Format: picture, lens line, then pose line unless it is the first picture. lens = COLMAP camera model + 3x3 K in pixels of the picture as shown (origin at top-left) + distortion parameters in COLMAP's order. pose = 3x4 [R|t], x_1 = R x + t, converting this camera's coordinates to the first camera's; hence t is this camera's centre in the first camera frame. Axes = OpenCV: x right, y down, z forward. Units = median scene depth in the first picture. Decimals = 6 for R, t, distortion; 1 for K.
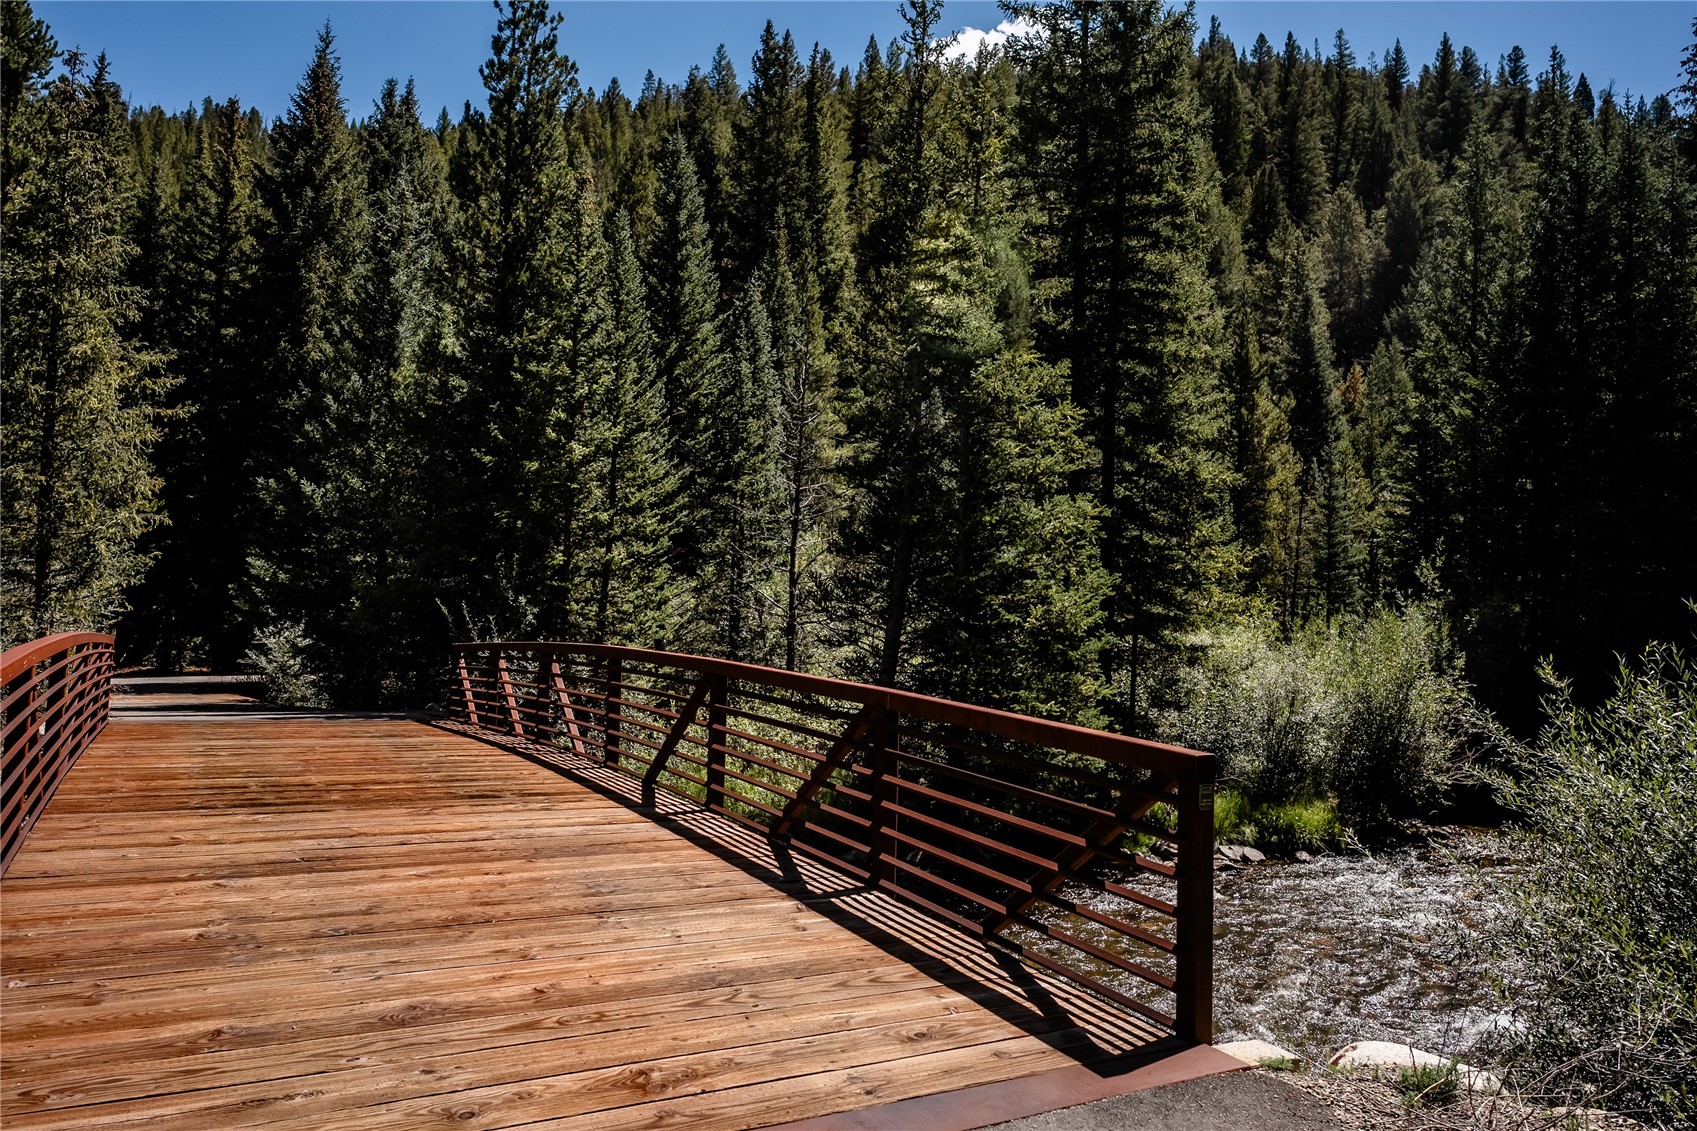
lens RADIAL K [[1214.4, 0, 837.4], [0, 1214.4, 511.5], [0, 0, 1]] dist [-0.007755, -0.002232]
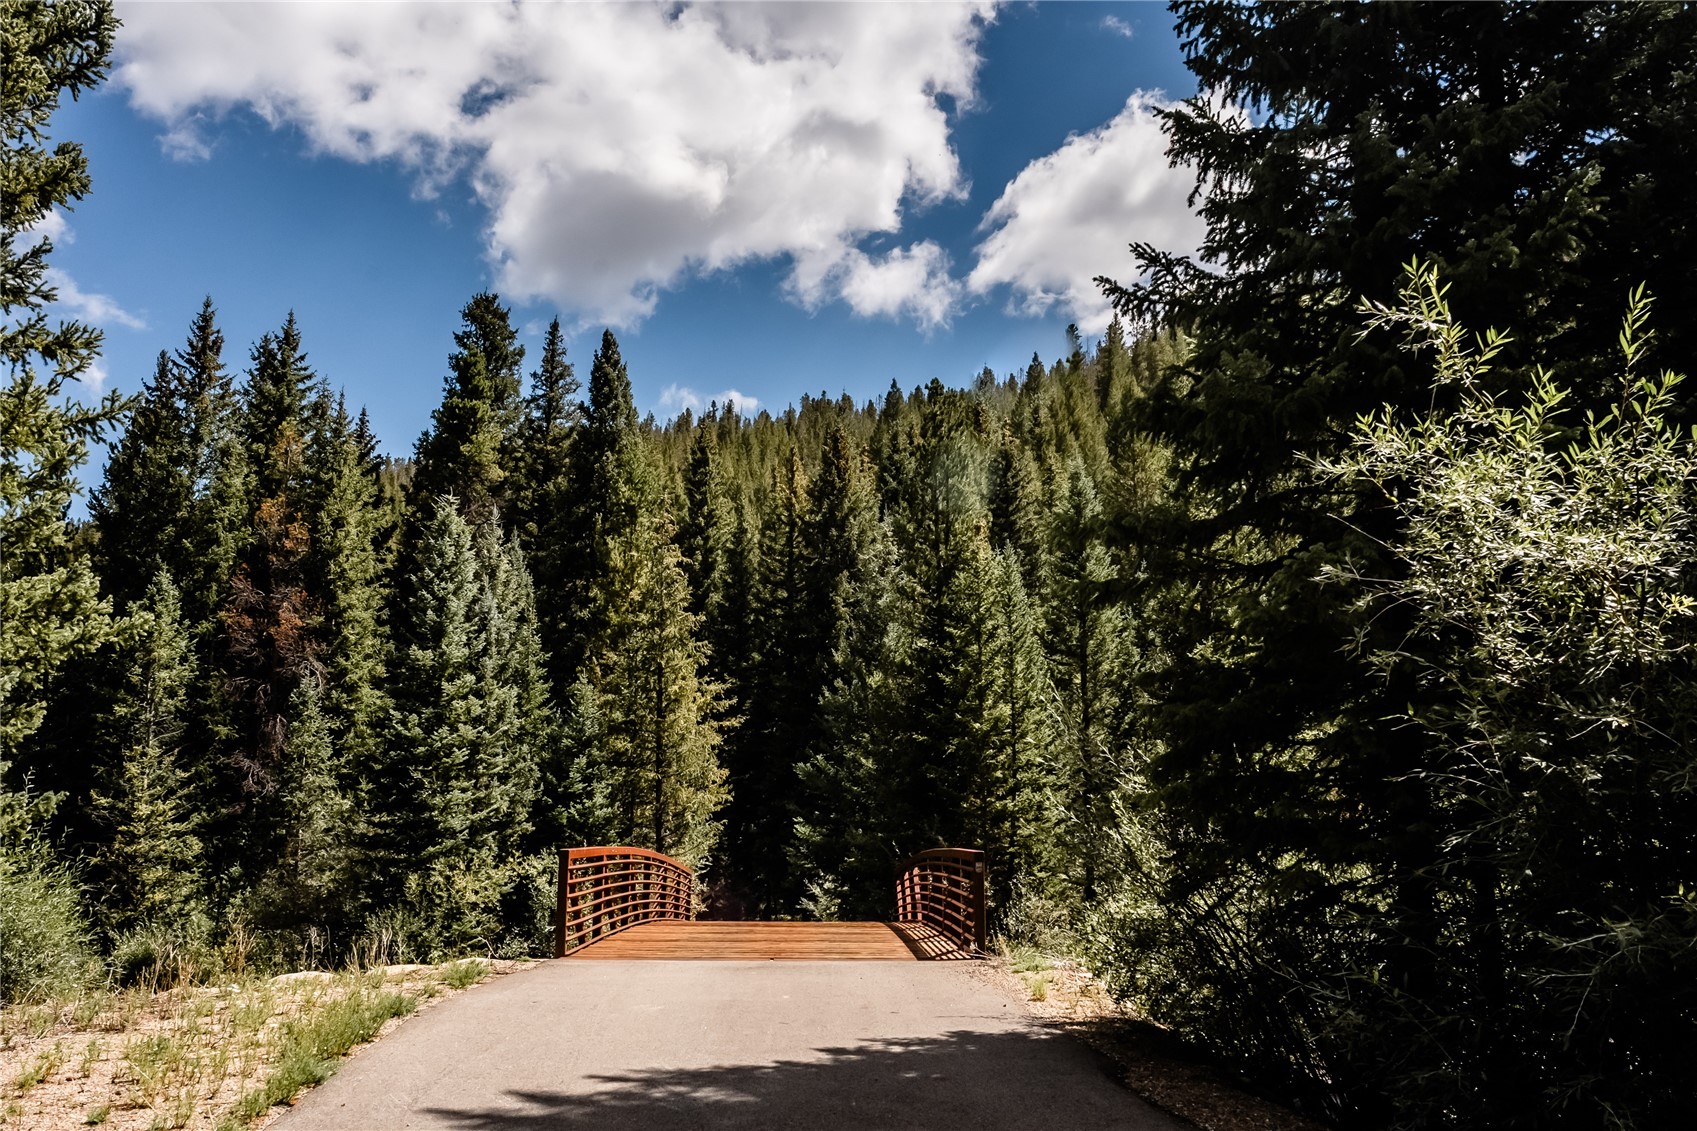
lens RADIAL K [[1214.4, 0, 837.4], [0, 1214.4, 511.5], [0, 0, 1]] dist [-0.007755, -0.002232]
pose [[0.896306, -0.159528, -0.413747, 0.223653], [0.069775, 0.972162, -0.223681, 0.007786], [0.437912, 0.171617, 0.882486, -0.296685]]
